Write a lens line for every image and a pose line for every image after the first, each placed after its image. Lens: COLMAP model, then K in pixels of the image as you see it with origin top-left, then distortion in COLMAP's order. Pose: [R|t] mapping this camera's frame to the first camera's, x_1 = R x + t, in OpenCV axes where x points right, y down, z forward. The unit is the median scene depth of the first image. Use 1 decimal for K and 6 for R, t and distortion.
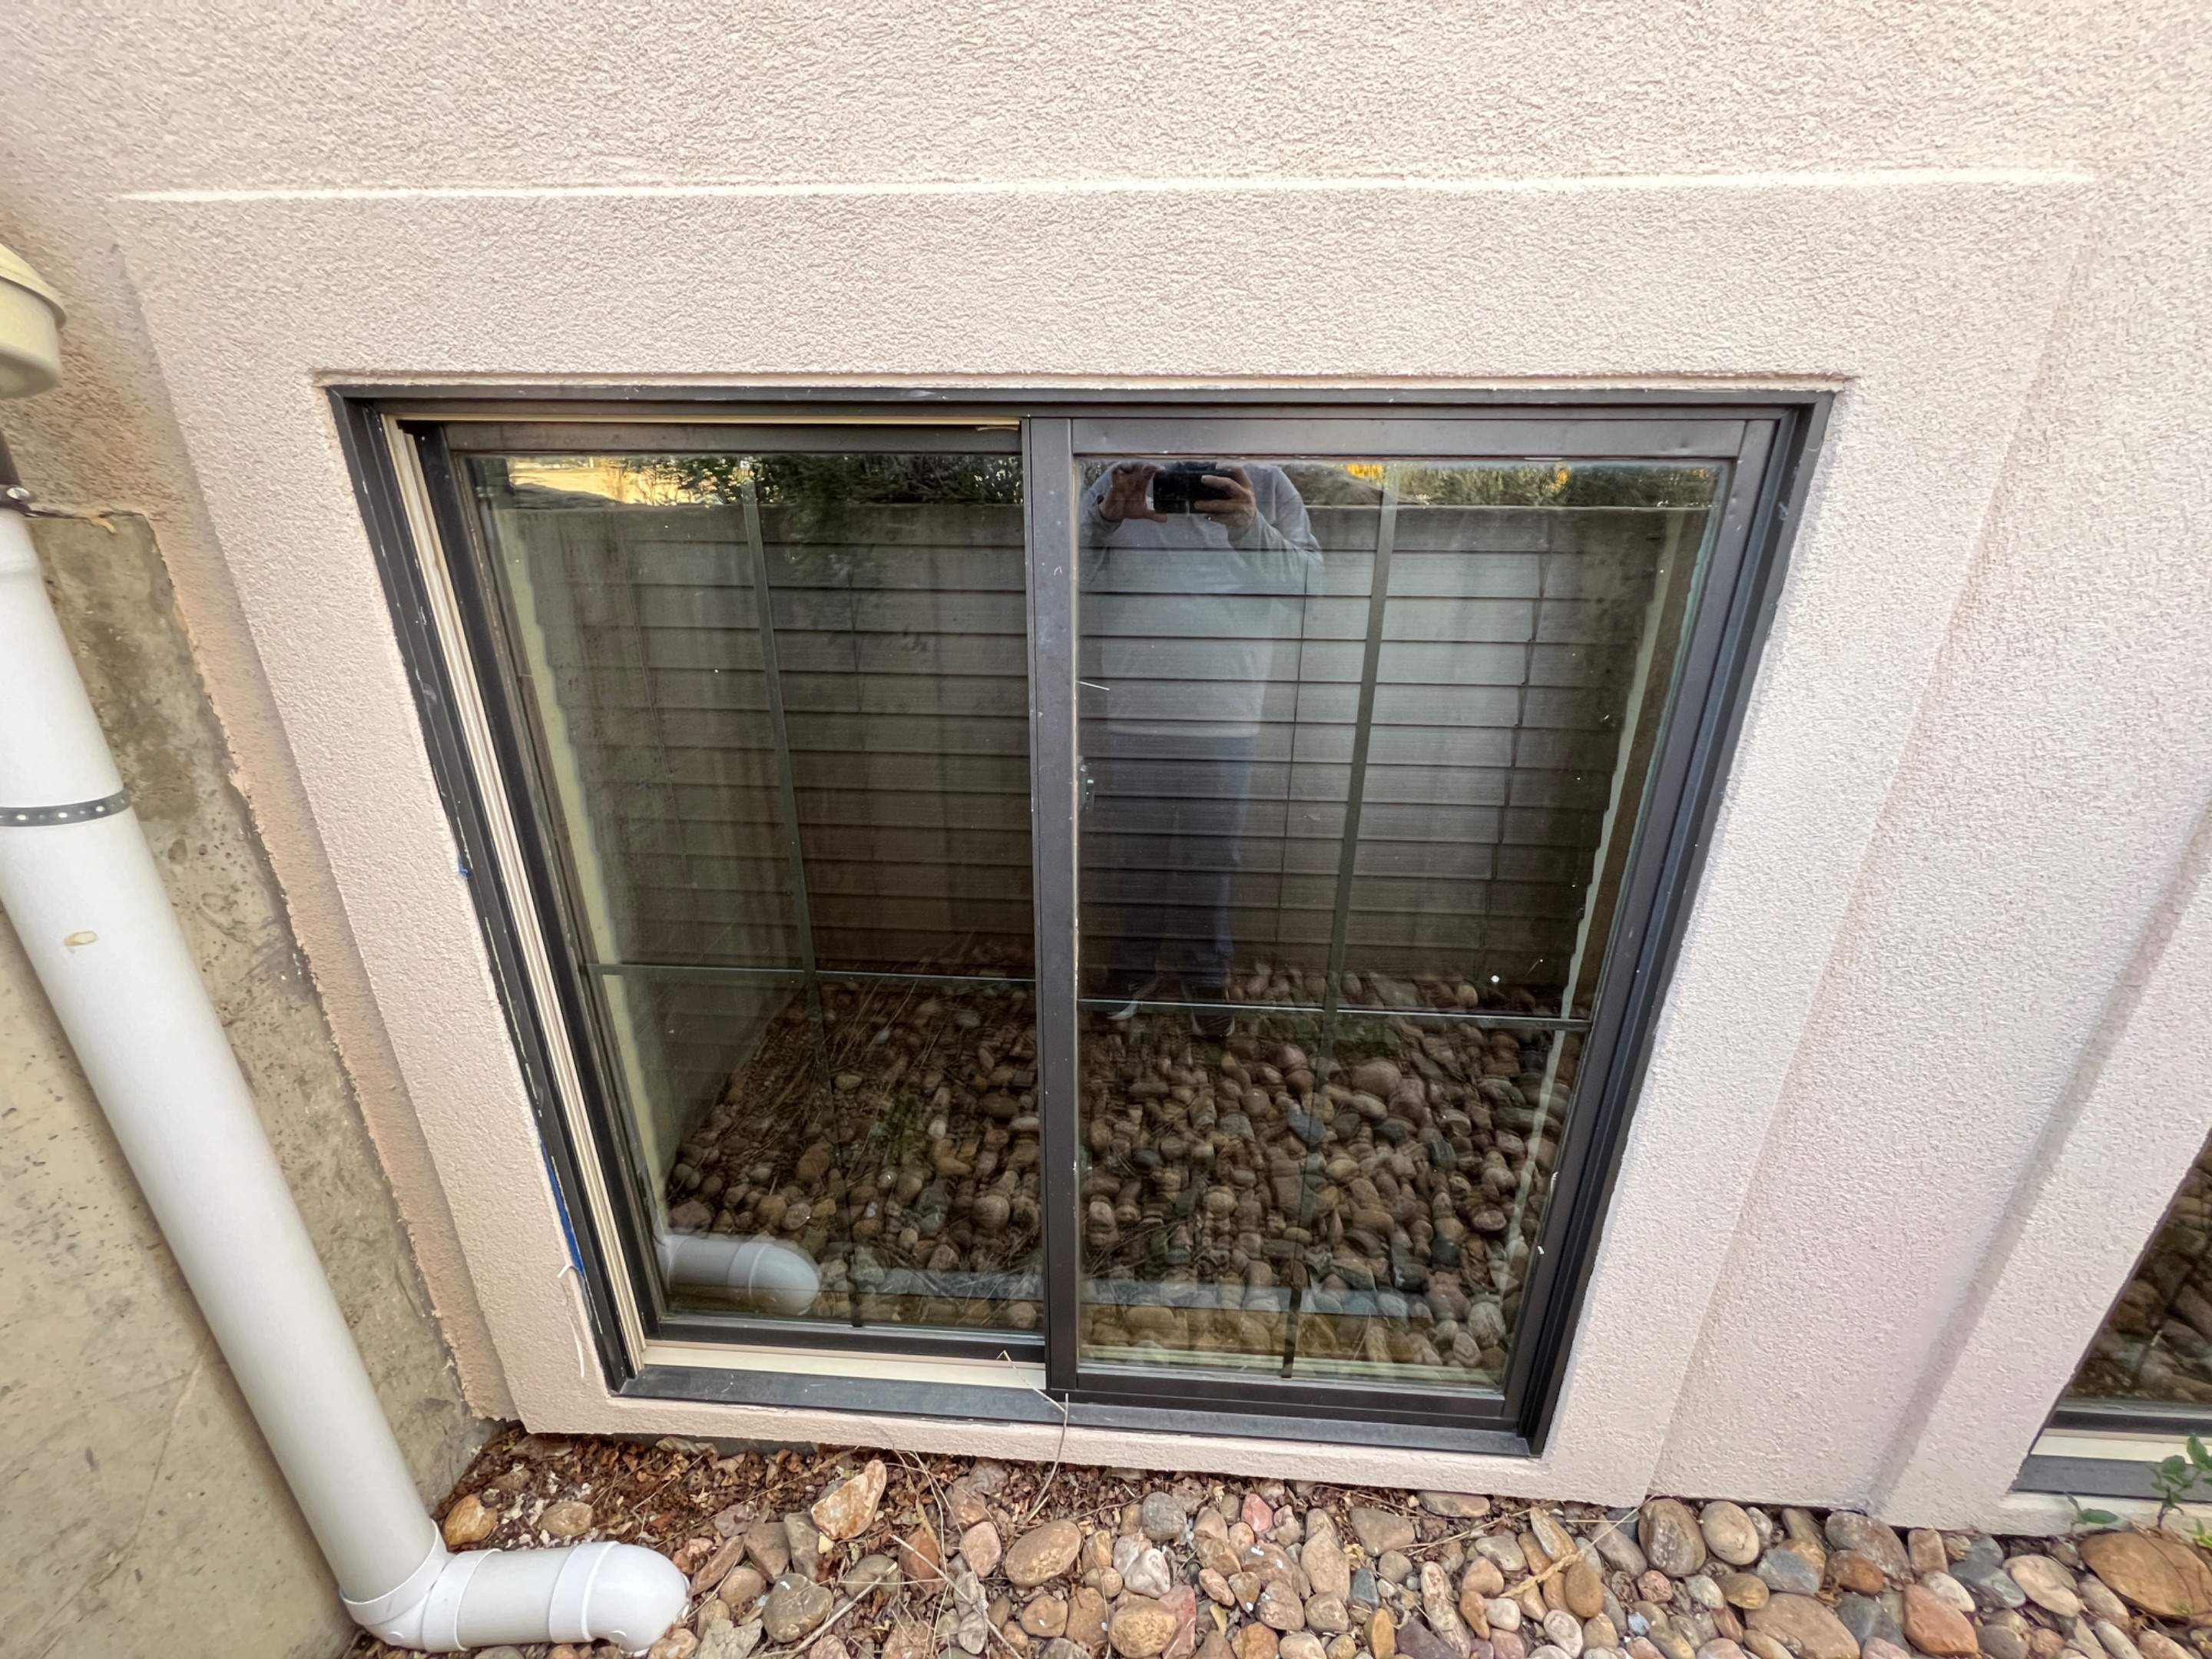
lens RADIAL K [[888.5, 0, 1107.6], [0, 888.5, 802.7], [0, 0, 1]] dist [-0.000445, -0.000090]
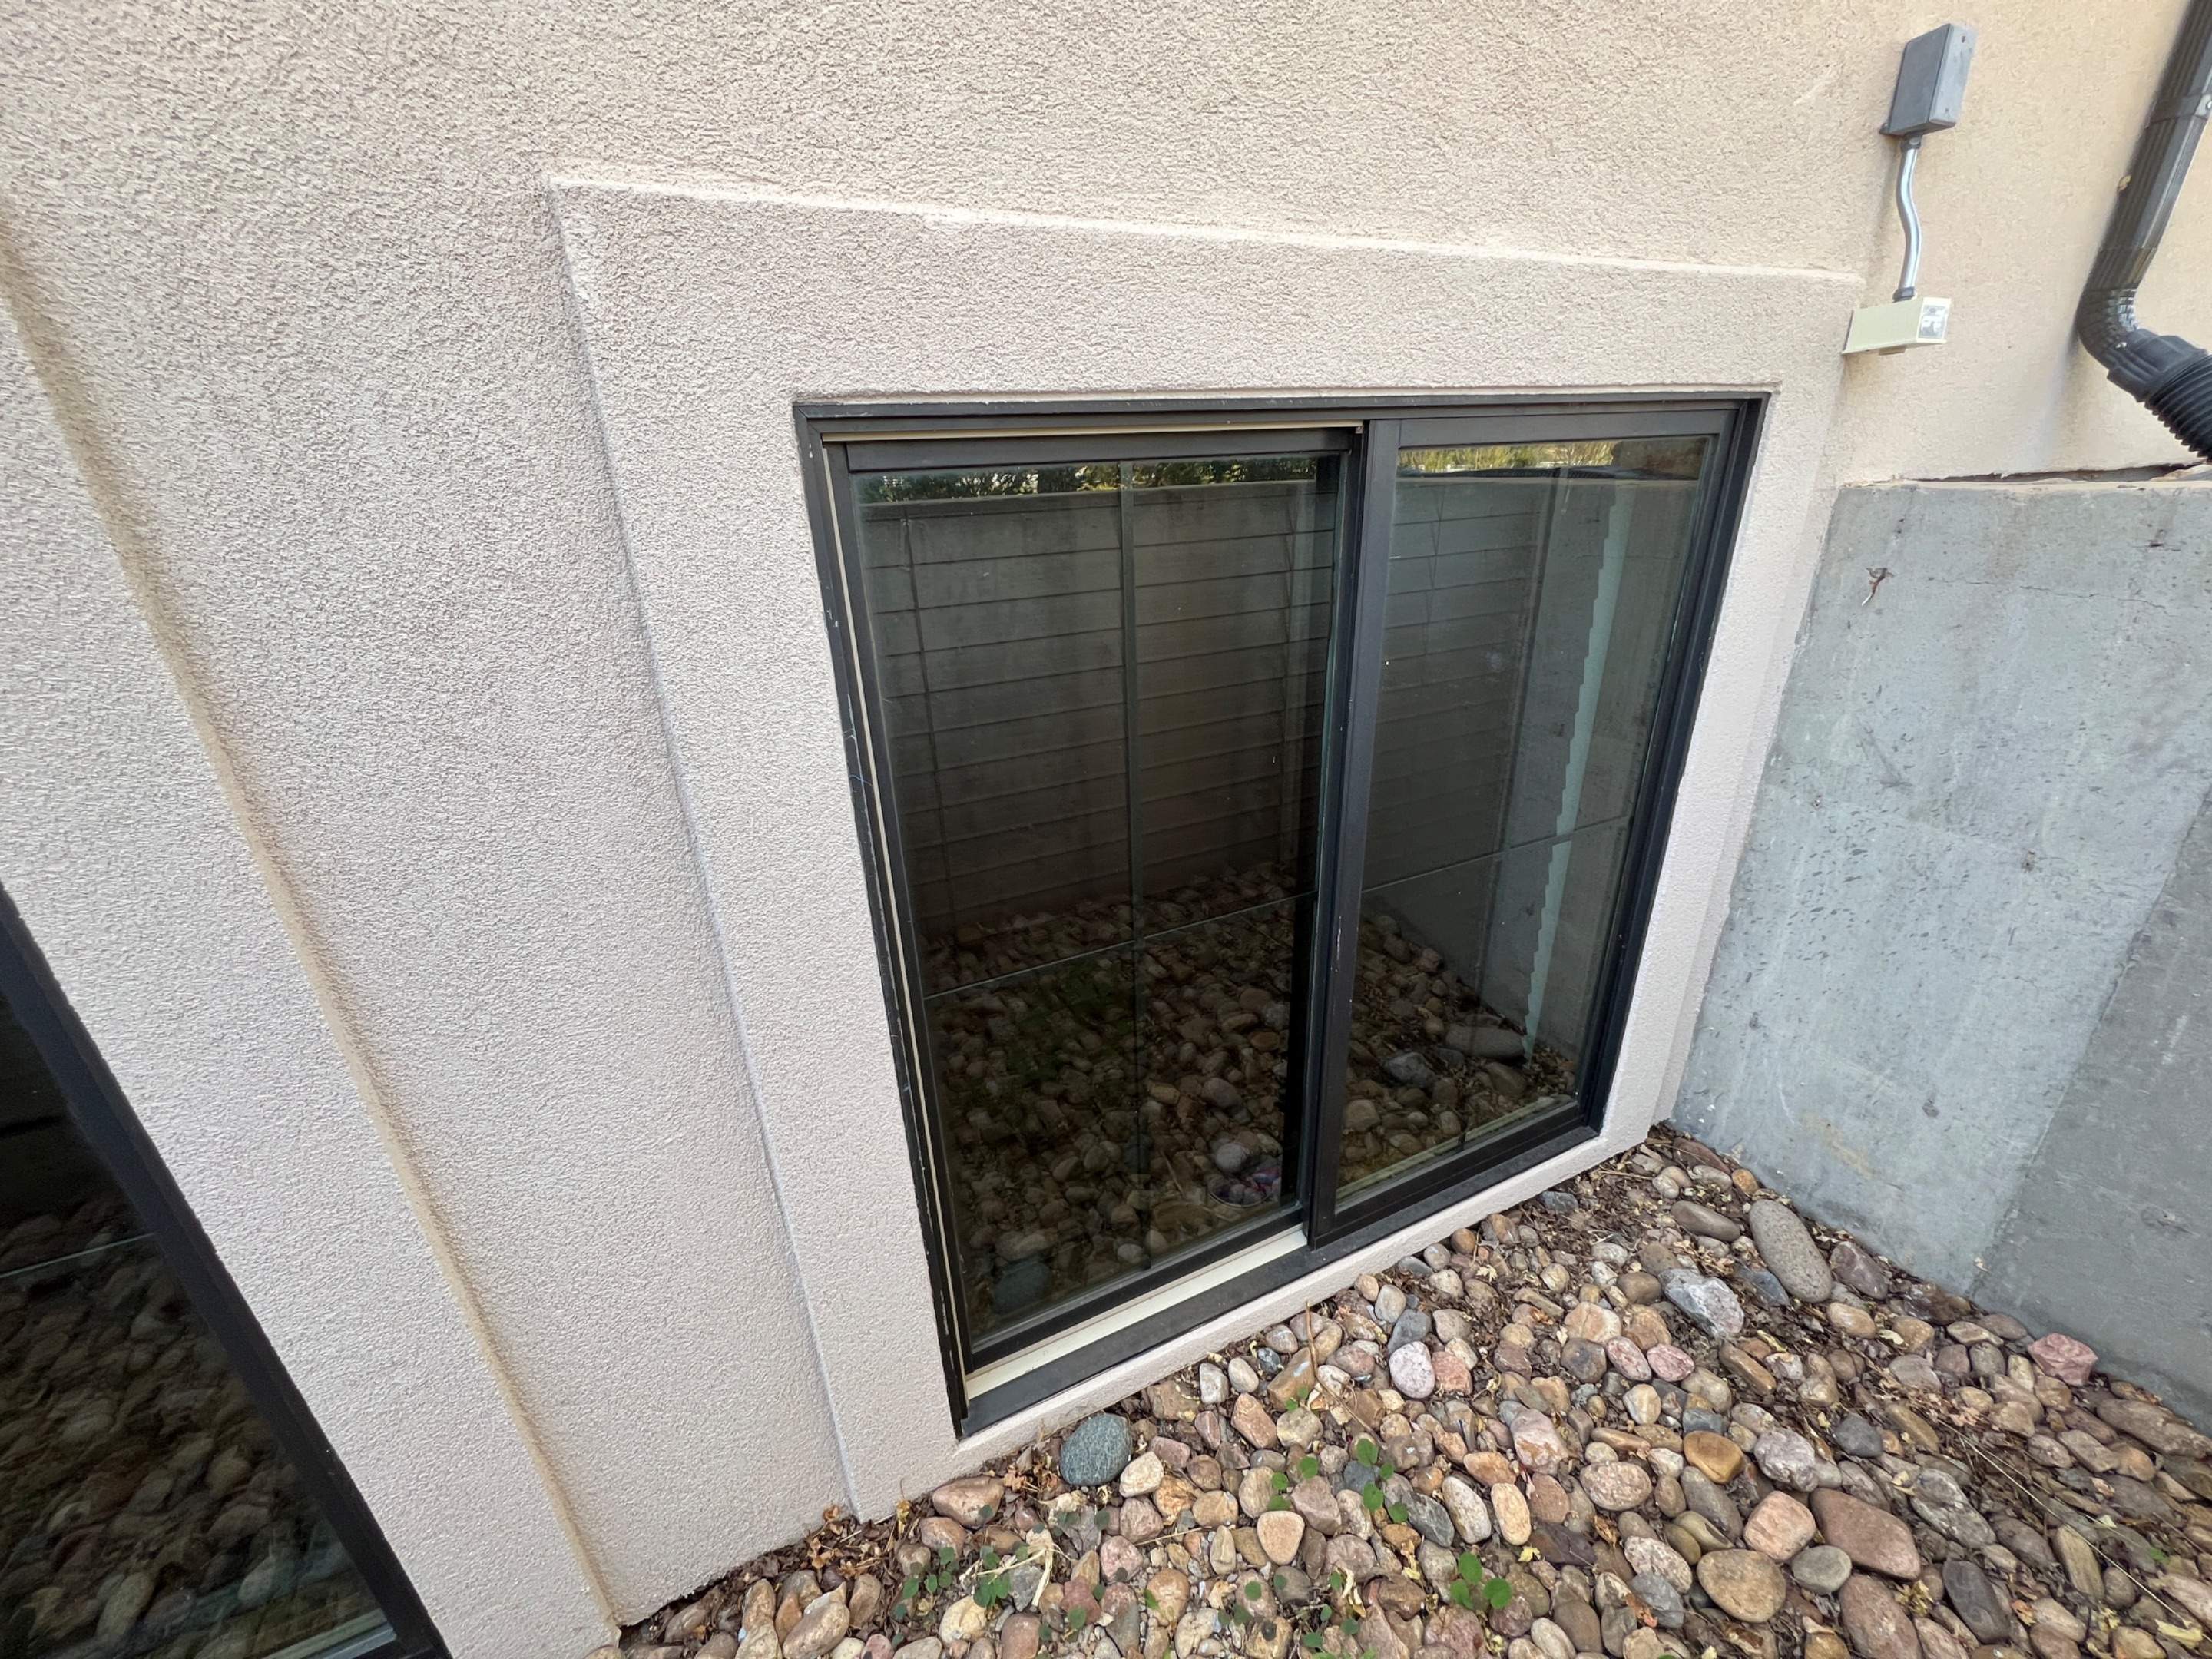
lens RADIAL K [[867.9, 0, 1106.0], [0, 867.9, 829.5], [0, 0, 1]] dist [0.000495, -0.000241]
pose [[0.874814, -0.226197, 0.428411, -0.705278], [0.219548, 0.973392, 0.065626, -0.020146], [-0.431857, 0.036647, 0.901198, 0.043923]]
